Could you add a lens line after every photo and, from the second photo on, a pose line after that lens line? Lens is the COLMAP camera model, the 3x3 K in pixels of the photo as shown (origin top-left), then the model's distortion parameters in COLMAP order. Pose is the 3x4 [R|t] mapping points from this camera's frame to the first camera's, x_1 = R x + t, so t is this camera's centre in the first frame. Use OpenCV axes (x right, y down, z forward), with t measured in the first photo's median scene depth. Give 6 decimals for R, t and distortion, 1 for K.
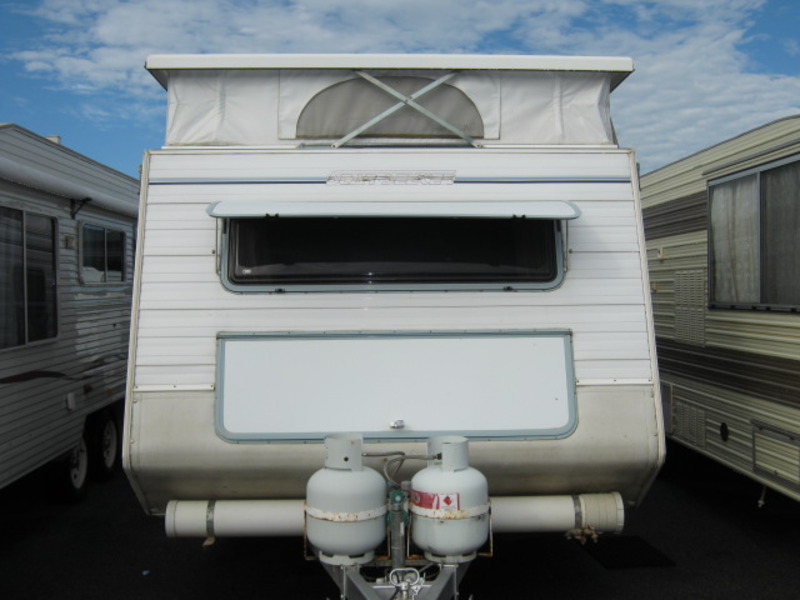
lens RADIAL K [[882.5, 0, 398.9], [0, 882.5, 300.1], [0, 0, 1]] dist [-0.088291, 0.000000]
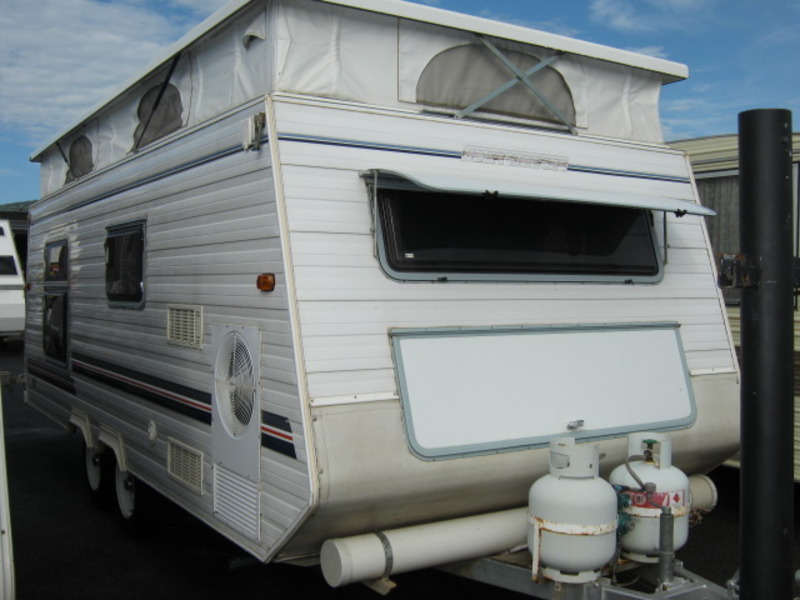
lens RADIAL K [[882.5, 0, 400.1], [0, 882.5, 299.0], [0, 0, 1]] dist [-0.088291, 0.000000]
pose [[0.860010, 0.006421, 0.510237, -0.602269], [-0.014478, 0.999825, 0.011821, -0.000968], [-0.510072, -0.017553, 0.859952, 0.276036]]
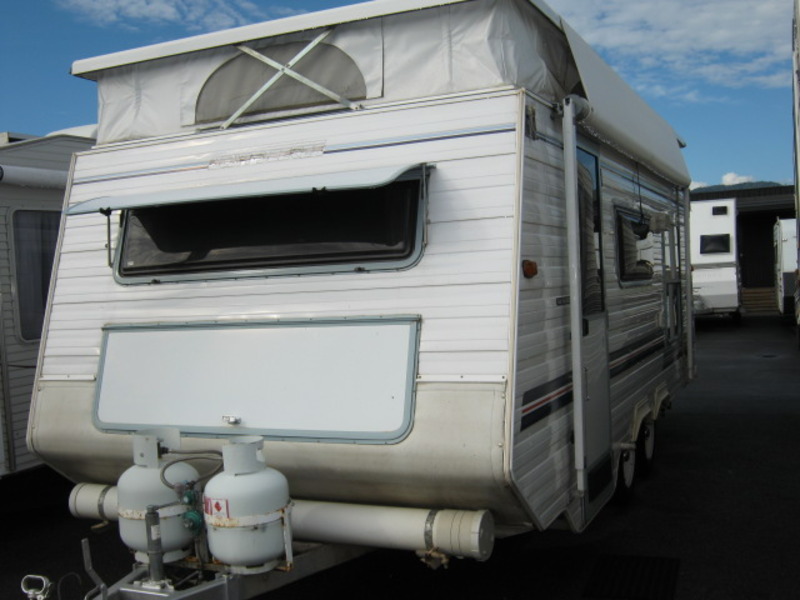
lens RADIAL K [[882.5, 0, 401.3], [0, 882.5, 300.3], [0, 0, 1]] dist [-0.088291, 0.000000]
pose [[0.895944, -0.025108, -0.443458, 0.547305], [0.043095, 0.998604, 0.030529, -0.007511], [0.442072, -0.046463, 0.895775, 0.228843]]
